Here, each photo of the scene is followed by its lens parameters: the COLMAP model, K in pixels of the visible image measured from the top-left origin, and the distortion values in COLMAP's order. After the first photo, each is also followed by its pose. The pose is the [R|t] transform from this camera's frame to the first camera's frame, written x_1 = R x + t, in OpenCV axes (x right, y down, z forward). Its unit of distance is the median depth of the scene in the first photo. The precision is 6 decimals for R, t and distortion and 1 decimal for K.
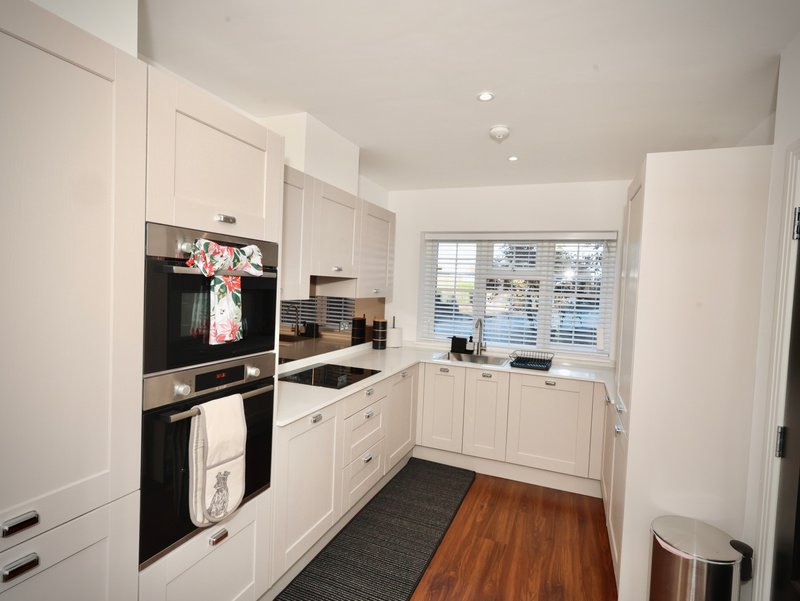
lens RADIAL K [[414.3, 0, 399.0], [0, 414.3, 301.5], [0, 0, 1]] dist [0.006838, -0.001105]
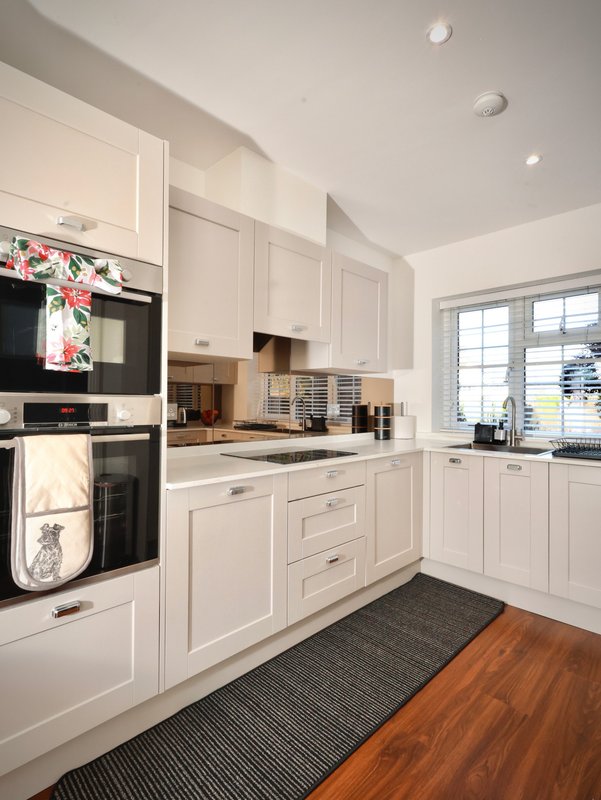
lens RADIAL K [[414.3, 0, 301.7], [0, 414.3, 399.0], [0, 0, 1]] dist [0.006838, -0.001105]
pose [[0.925058, -0.039881, -0.377727, 0.196957], [0.017479, 0.997889, -0.062552, 0.132182], [0.379424, 0.051262, 0.923802, 0.248822]]
